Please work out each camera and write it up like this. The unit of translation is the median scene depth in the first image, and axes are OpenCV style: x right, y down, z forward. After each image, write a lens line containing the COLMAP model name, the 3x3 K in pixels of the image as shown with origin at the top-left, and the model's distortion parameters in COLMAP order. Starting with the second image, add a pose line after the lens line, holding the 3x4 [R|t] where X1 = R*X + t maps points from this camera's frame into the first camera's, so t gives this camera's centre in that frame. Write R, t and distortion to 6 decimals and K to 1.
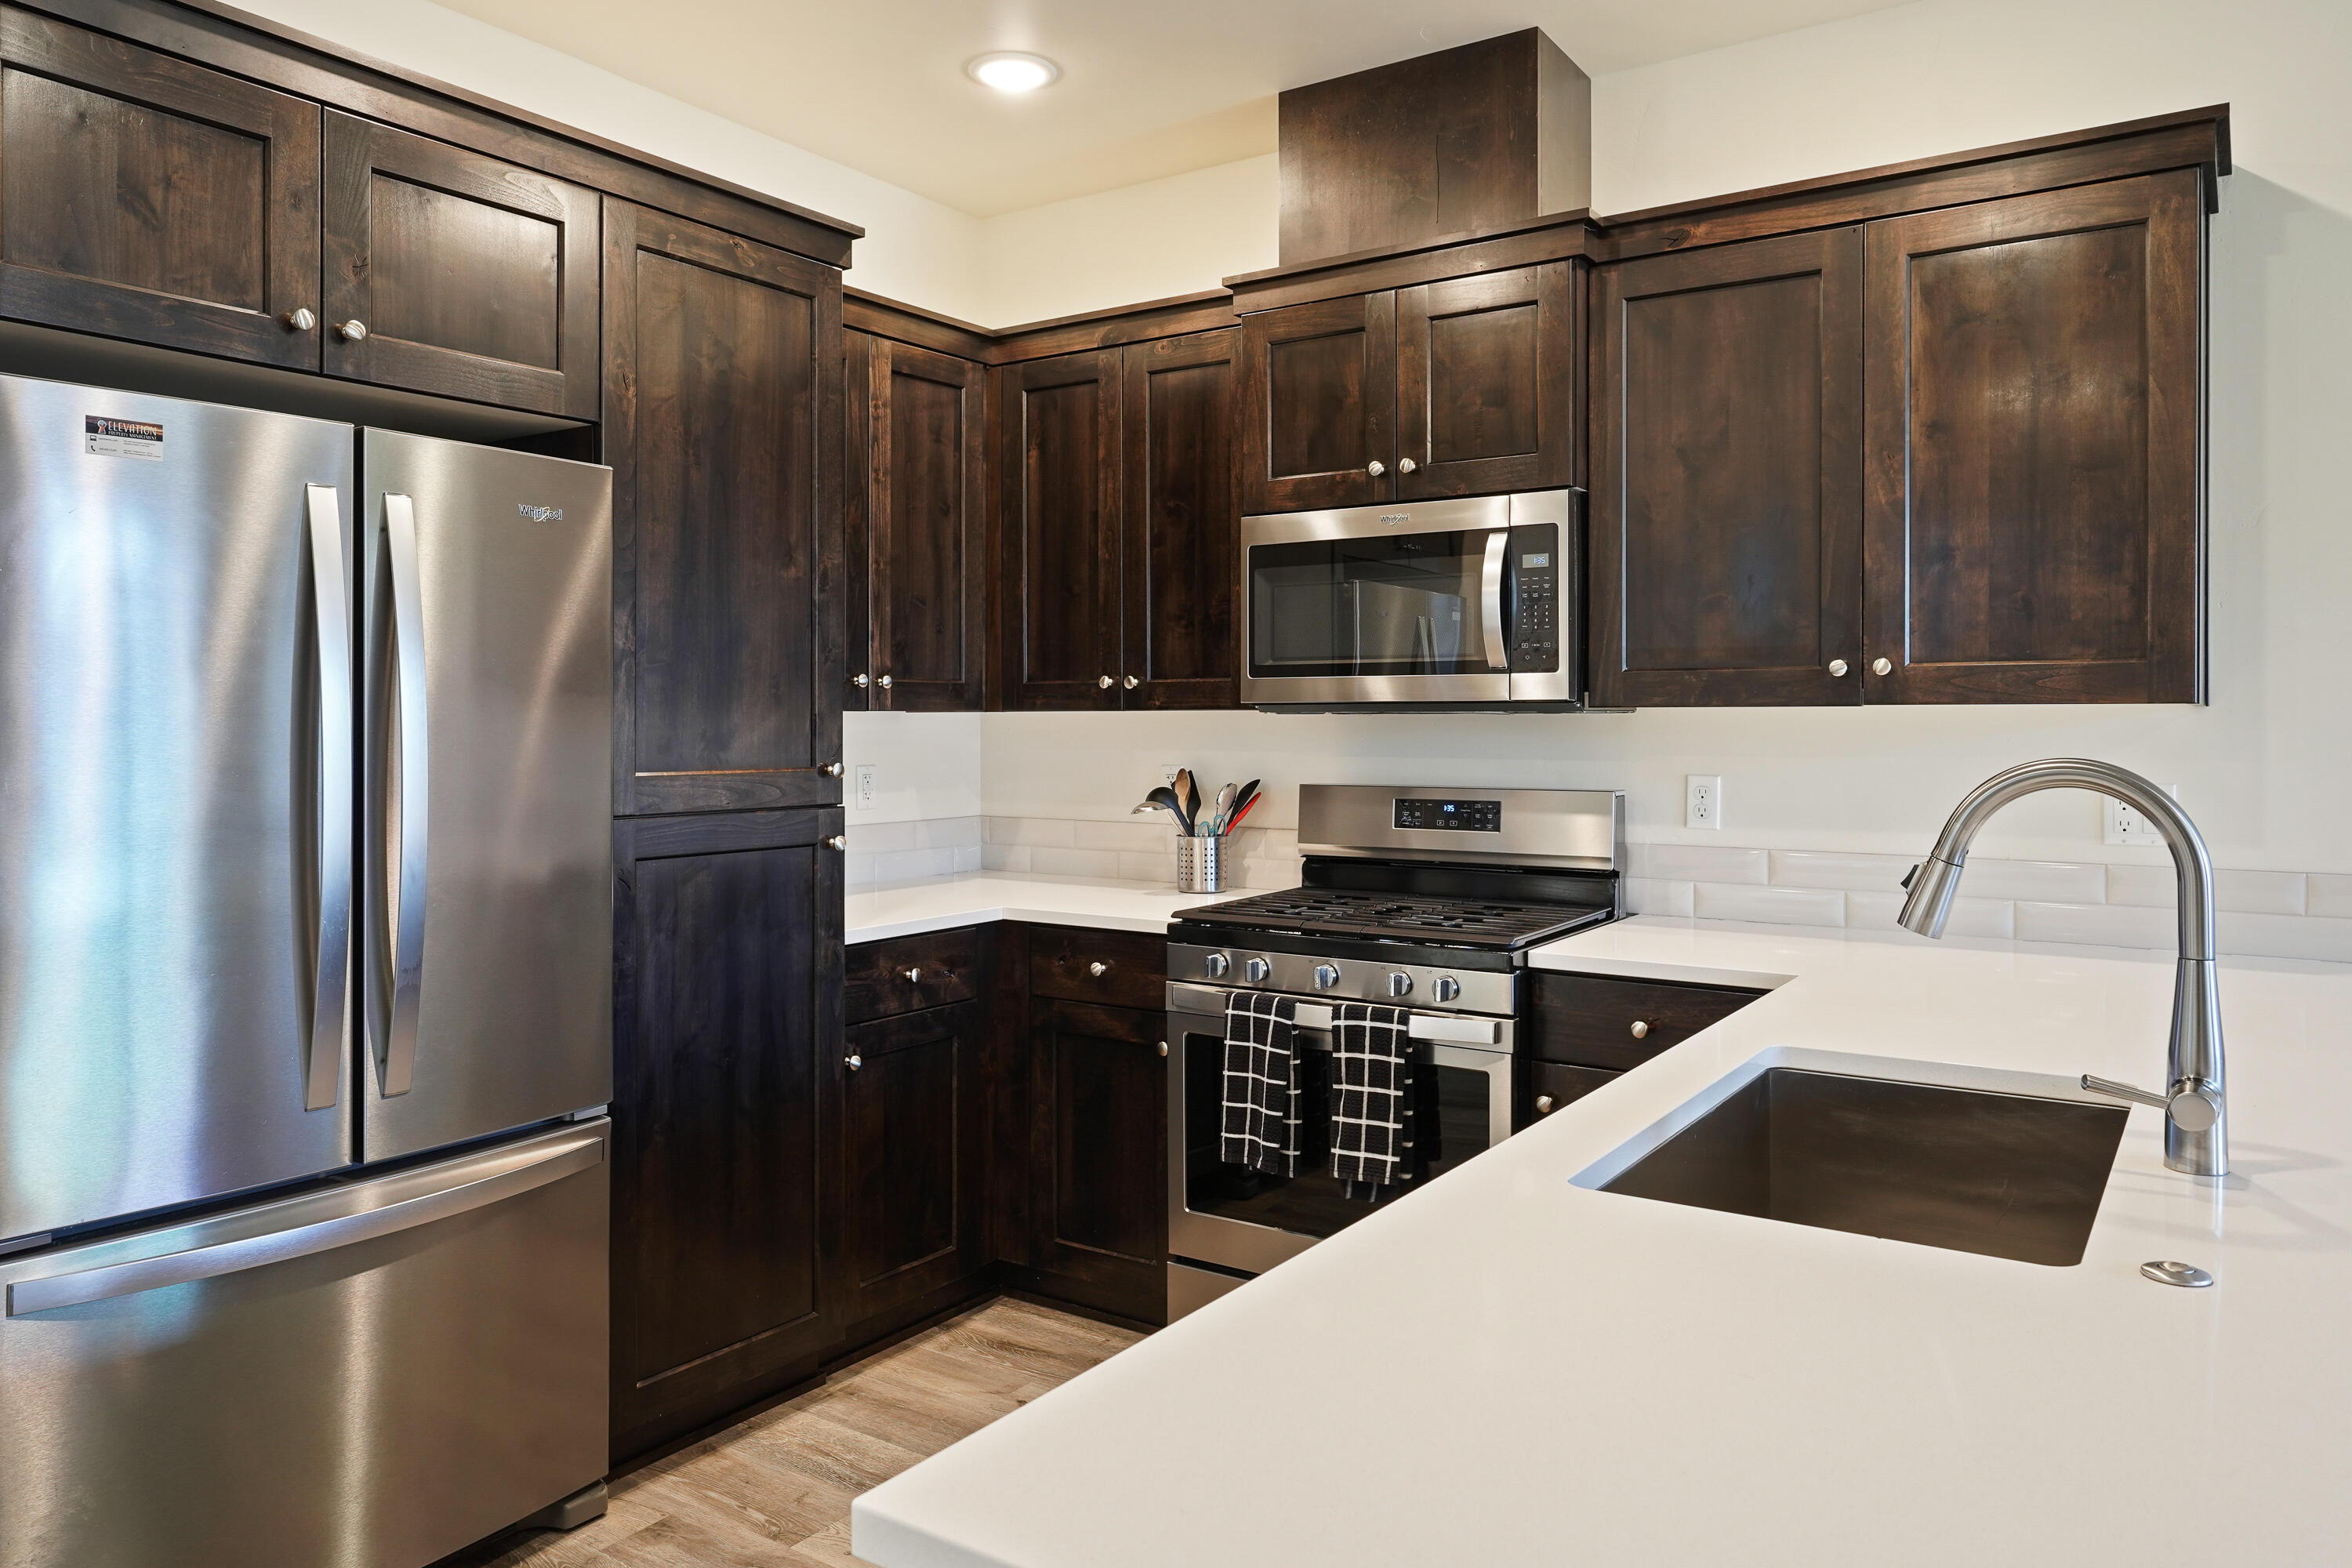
lens RADIAL K [[1573.5, 0, 1182.9], [0, 1573.5, 724.7], [0, 0, 1]] dist [-0.001508, -0.001094]
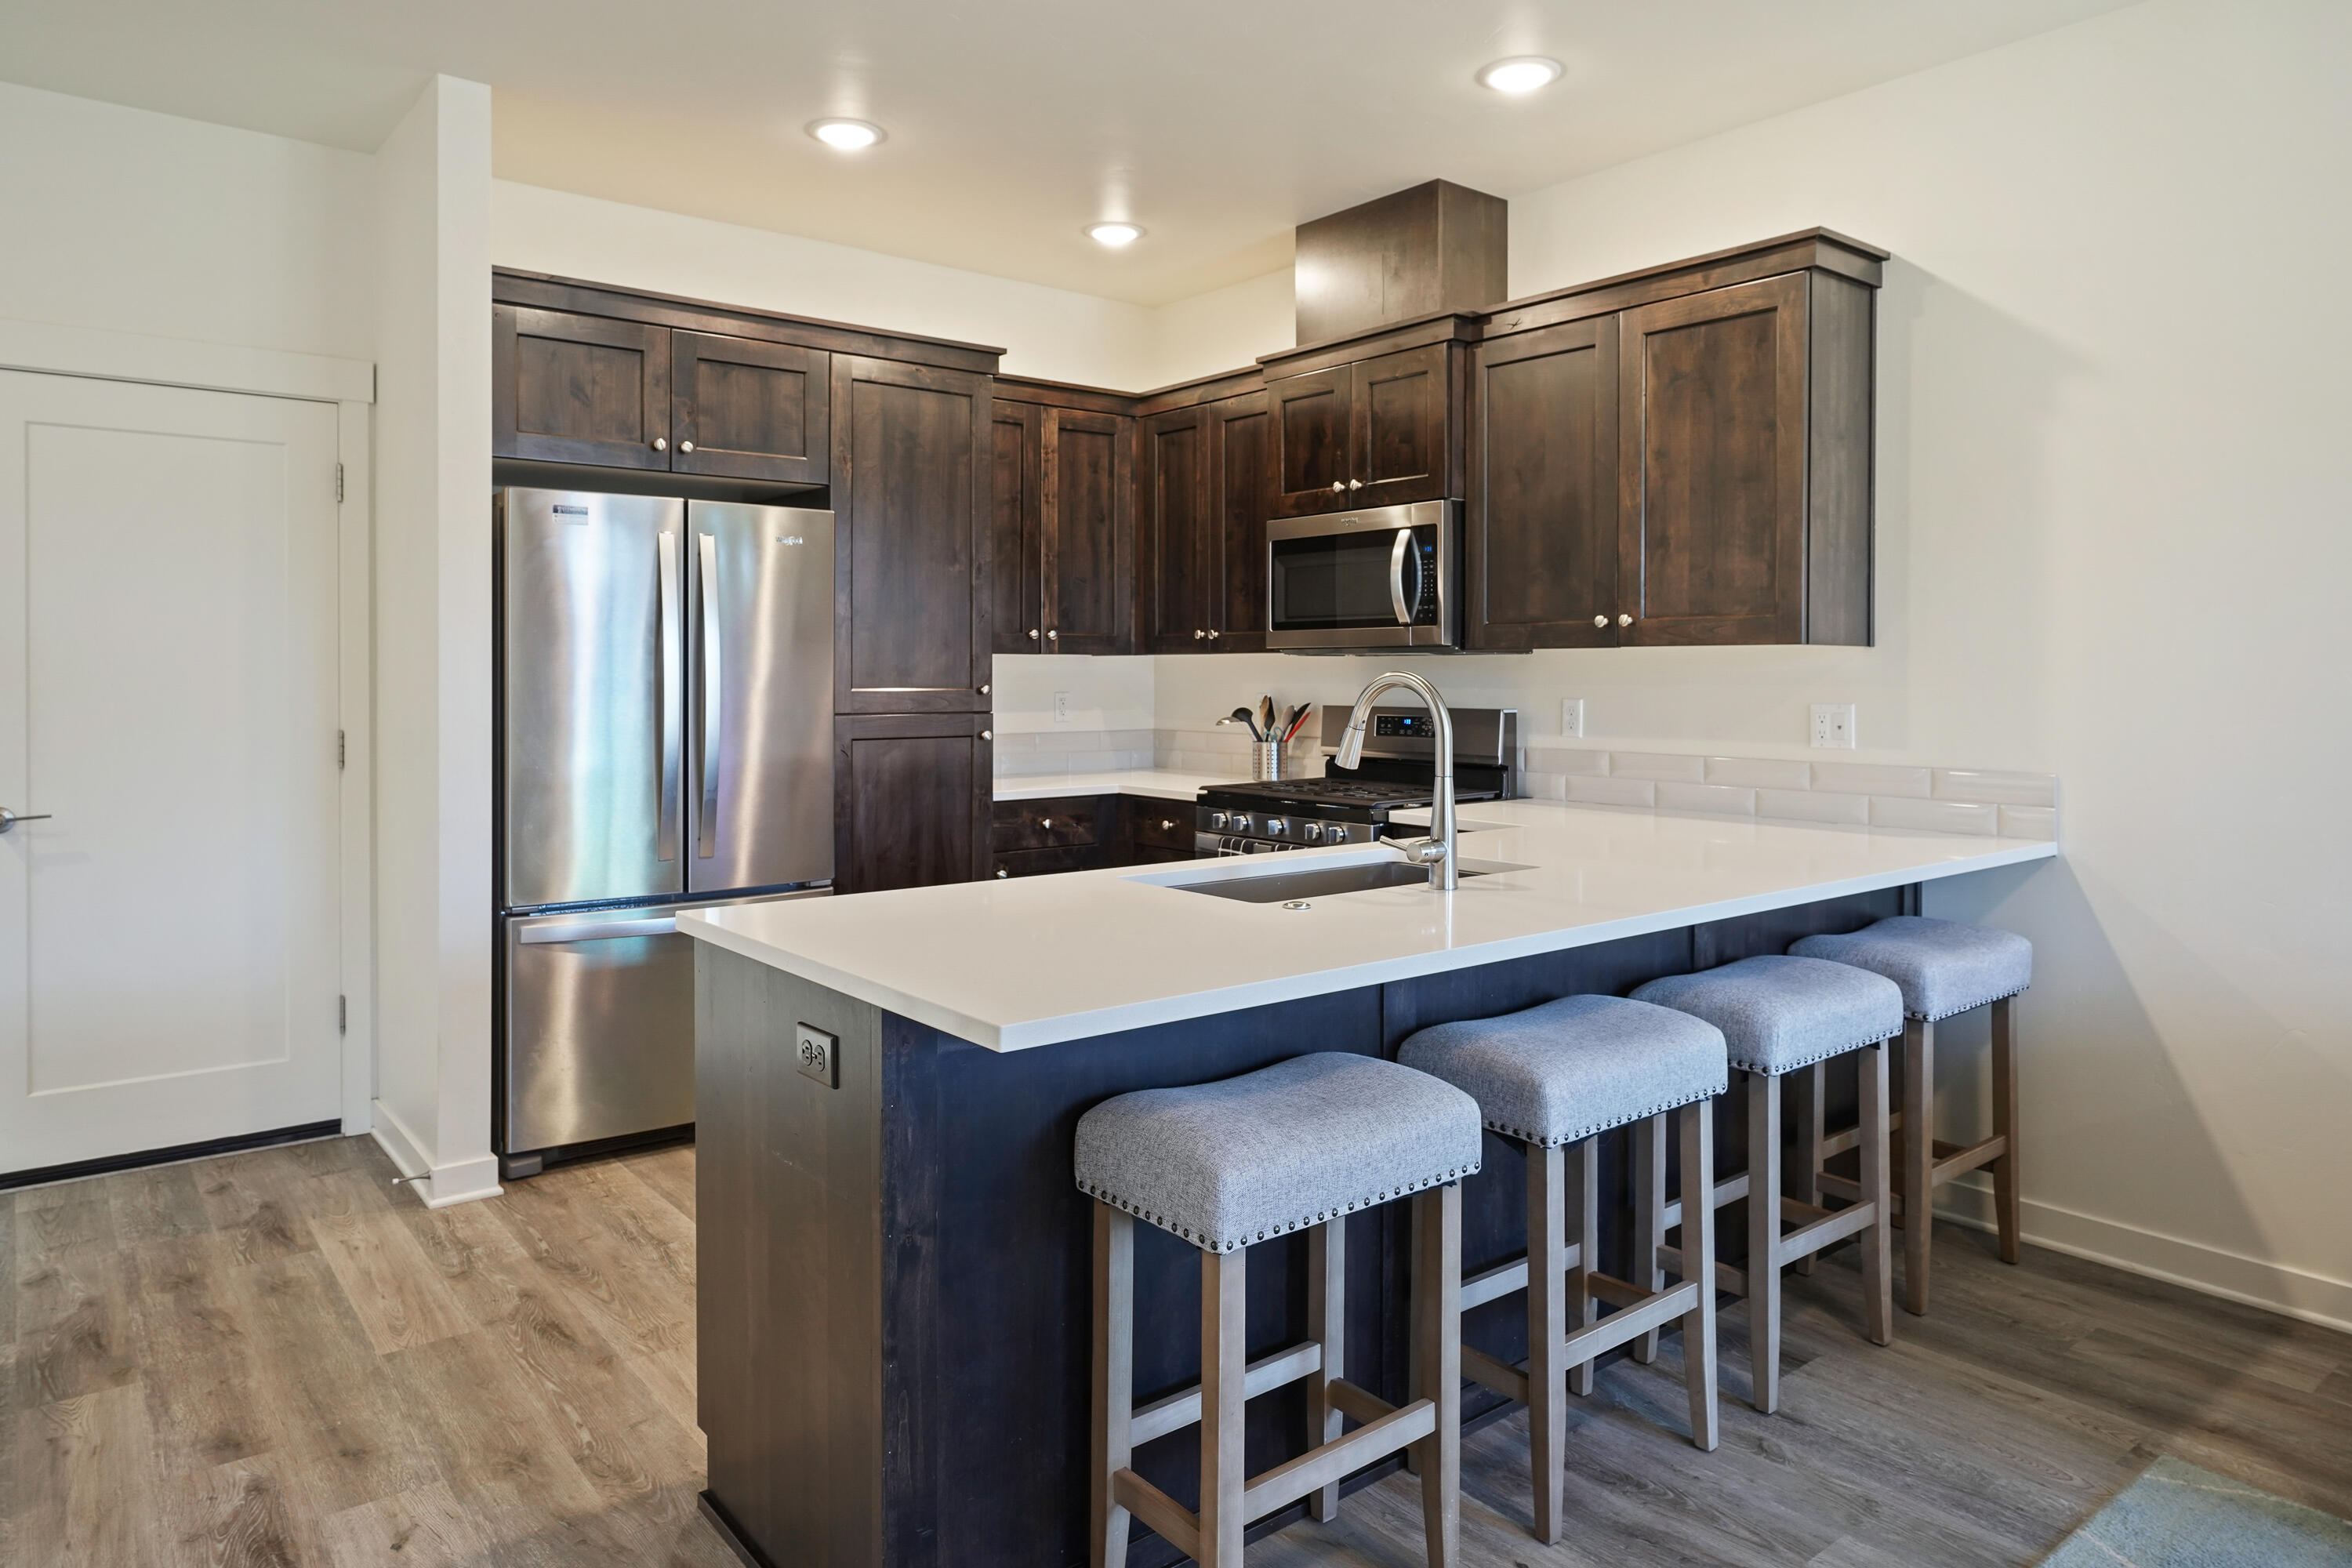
lens RADIAL K [[1481.4, 0, 1183.5], [0, 1481.4, 697.3], [0, 0, 1]] dist [-0.015609, 0.017279]
pose [[0.956012, 0.007554, -0.293230, 0.412164], [-0.004556, 0.999930, 0.010906, 0.019146], [0.293292, -0.009091, 0.955980, -0.379462]]
